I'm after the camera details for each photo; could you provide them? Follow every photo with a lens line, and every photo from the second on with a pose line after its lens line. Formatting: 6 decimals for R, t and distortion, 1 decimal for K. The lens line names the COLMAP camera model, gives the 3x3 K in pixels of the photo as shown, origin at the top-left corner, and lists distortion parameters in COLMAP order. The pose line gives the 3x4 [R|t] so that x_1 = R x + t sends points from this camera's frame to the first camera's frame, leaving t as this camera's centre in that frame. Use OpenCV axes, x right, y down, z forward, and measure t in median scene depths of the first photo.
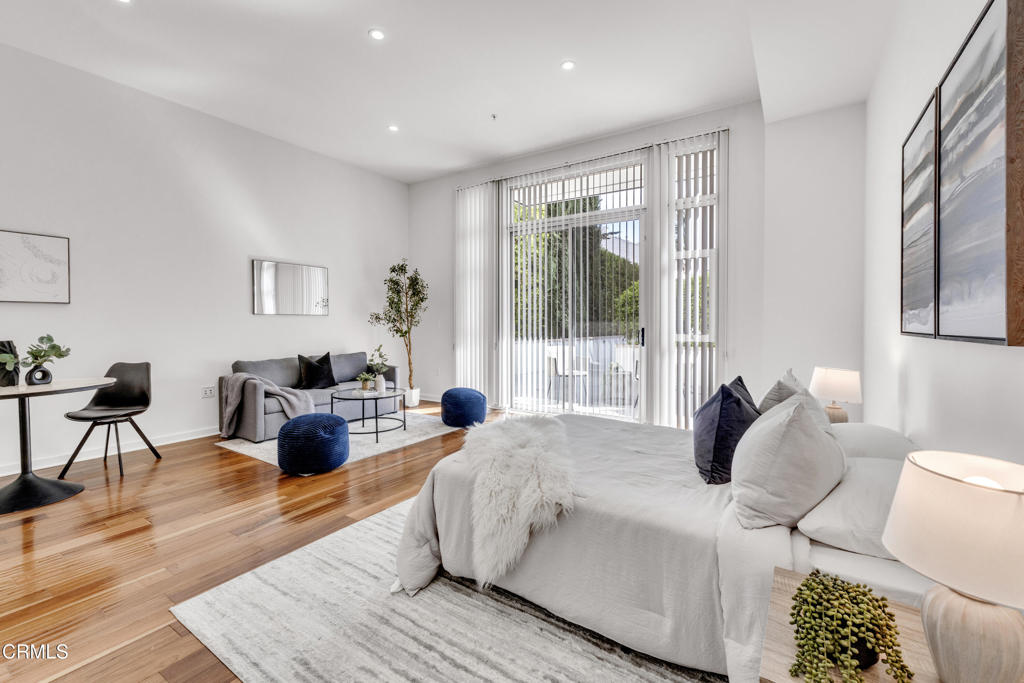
lens RADIAL K [[440.9, 0, 508.9], [0, 440.9, 329.4], [0, 0, 1]] dist [0.000824, 0.000172]
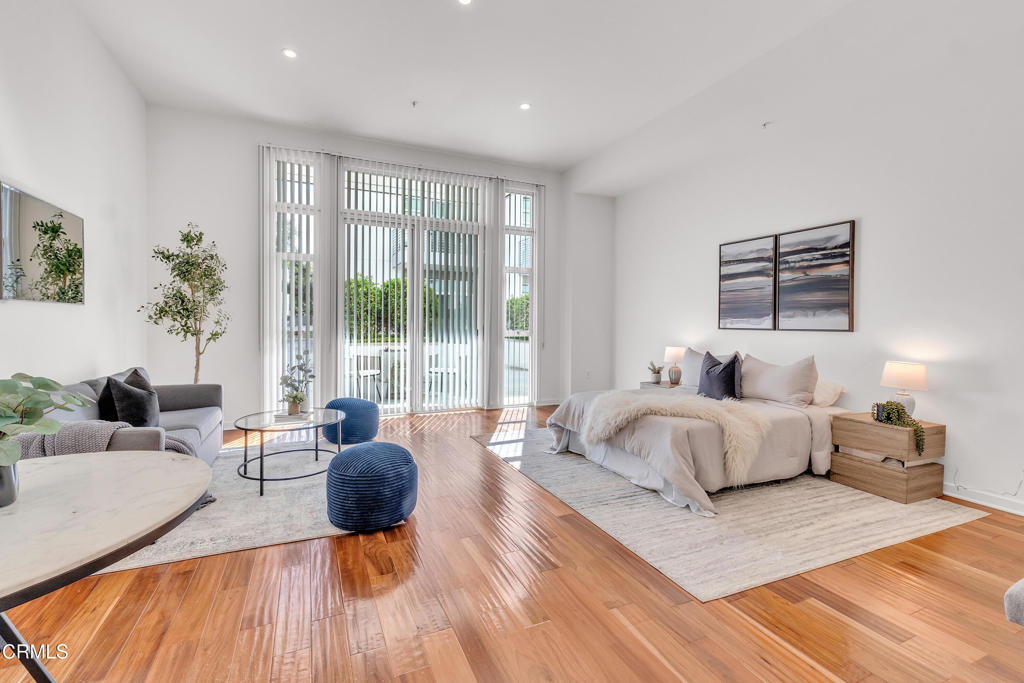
lens RADIAL K [[440.9, 0, 508.9], [0, 440.9, 329.4], [0, 0, 1]] dist [0.000824, 0.000172]
pose [[0.538295, -0.005701, 0.842737, -0.657009], [0.003939, 0.999983, 0.004248, -0.000981], [-0.842747, 0.001033, 0.538308, 0.291447]]
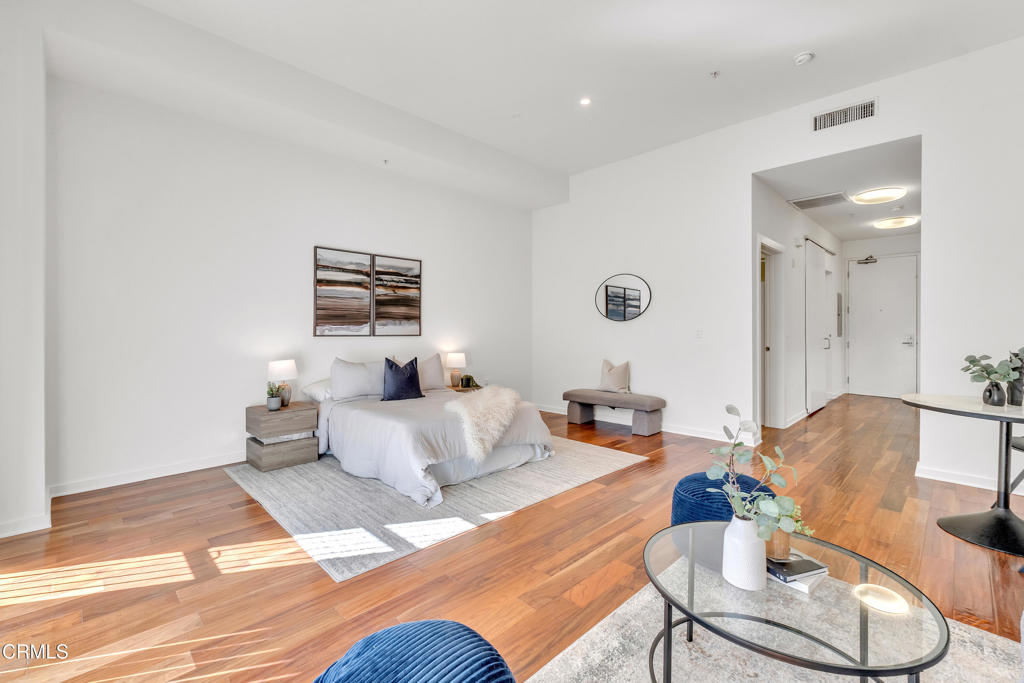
lens RADIAL K [[440.9, 0, 508.9], [0, 440.9, 329.4], [0, 0, 1]] dist [0.000824, 0.000172]
pose [[-0.976264, 0.001049, 0.216580, -0.191276], [0.003406, 0.999939, 0.010508, -0.017775], [-0.216556, 0.010996, -0.976208, 1.187354]]
